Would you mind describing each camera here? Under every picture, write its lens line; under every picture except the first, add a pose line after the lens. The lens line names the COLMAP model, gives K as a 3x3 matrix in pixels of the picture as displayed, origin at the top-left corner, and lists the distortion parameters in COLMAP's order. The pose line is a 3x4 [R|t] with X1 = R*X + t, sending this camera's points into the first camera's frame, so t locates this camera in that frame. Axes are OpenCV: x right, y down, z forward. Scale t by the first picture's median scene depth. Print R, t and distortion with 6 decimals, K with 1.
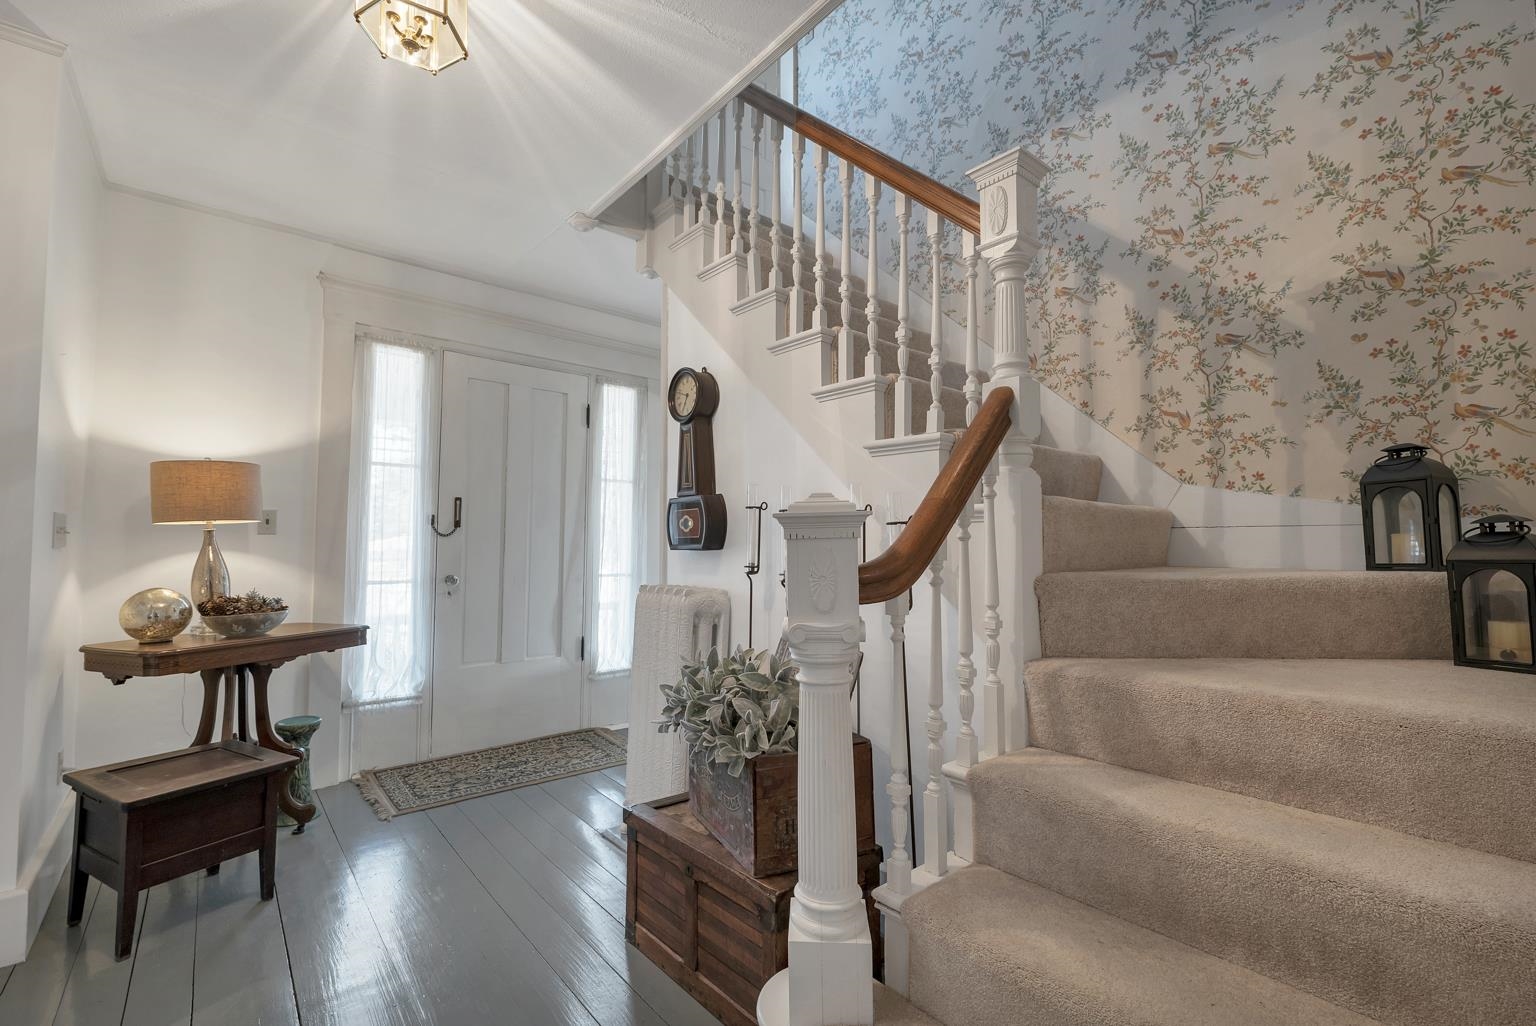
lens RADIAL K [[655.0, 0, 765.5], [0, 655.0, 511.5], [0, 0, 1]] dist [0.005395, 0.000252]
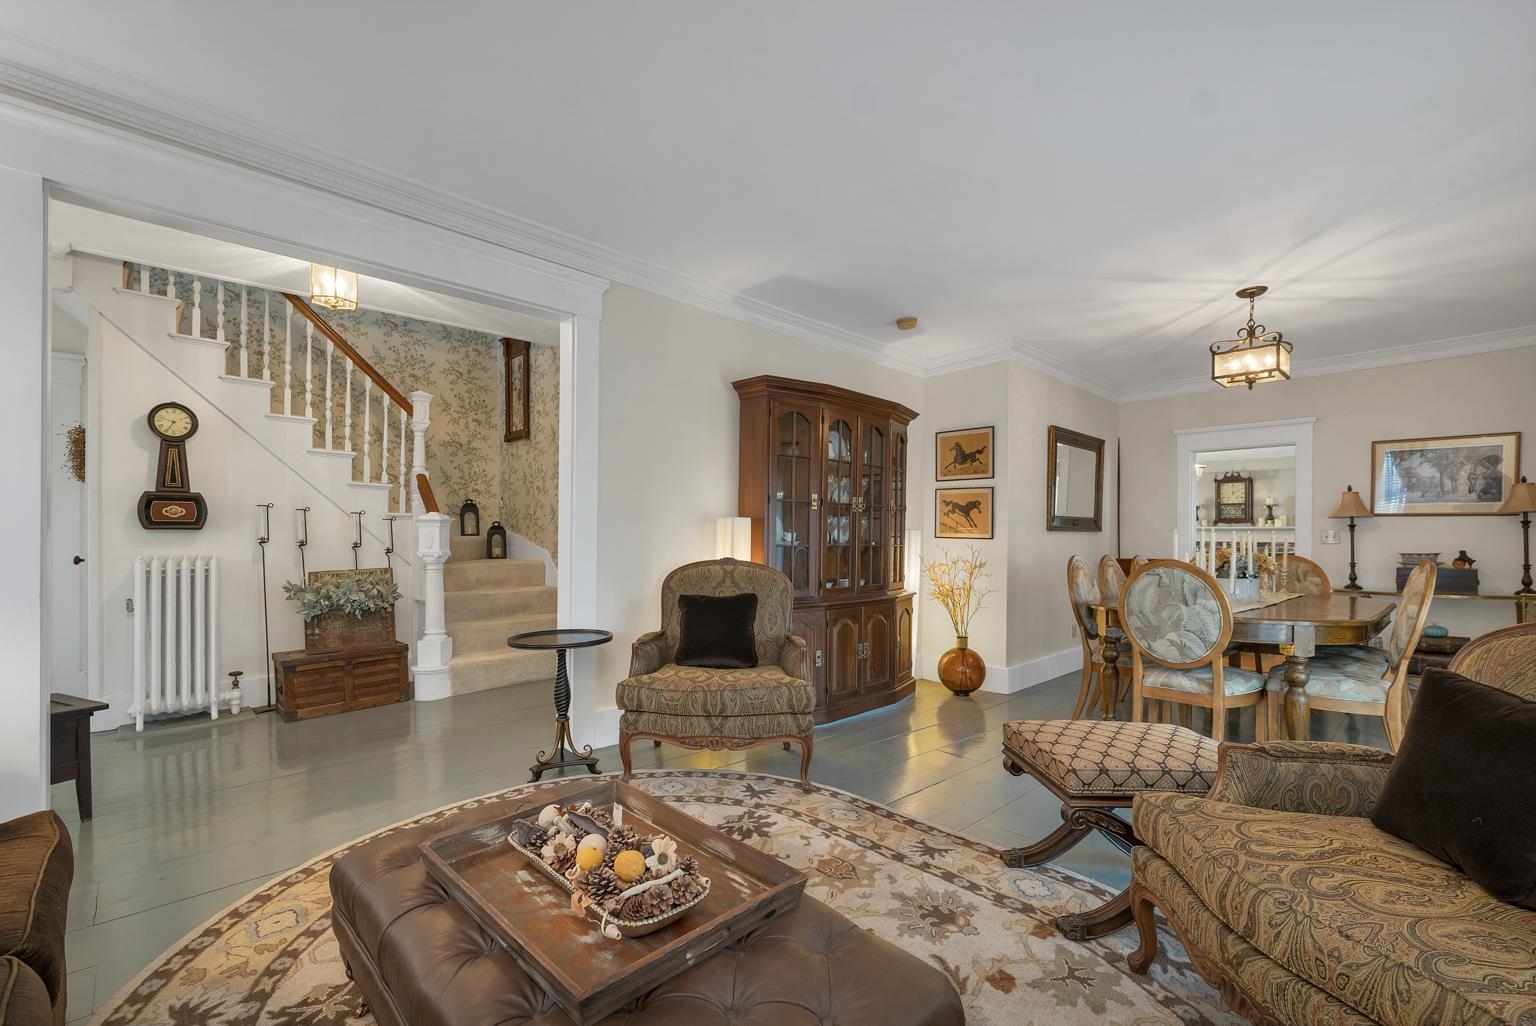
lens RADIAL K [[655.0, 0, 766.9], [0, 655.0, 527.5], [0, 0, 1]] dist [0.005395, 0.000252]
pose [[-0.064130, 0.005965, 0.997924, -2.187668], [-0.057065, 0.998324, -0.009634, -0.009328], [-0.996309, -0.057564, -0.063682, -0.287205]]
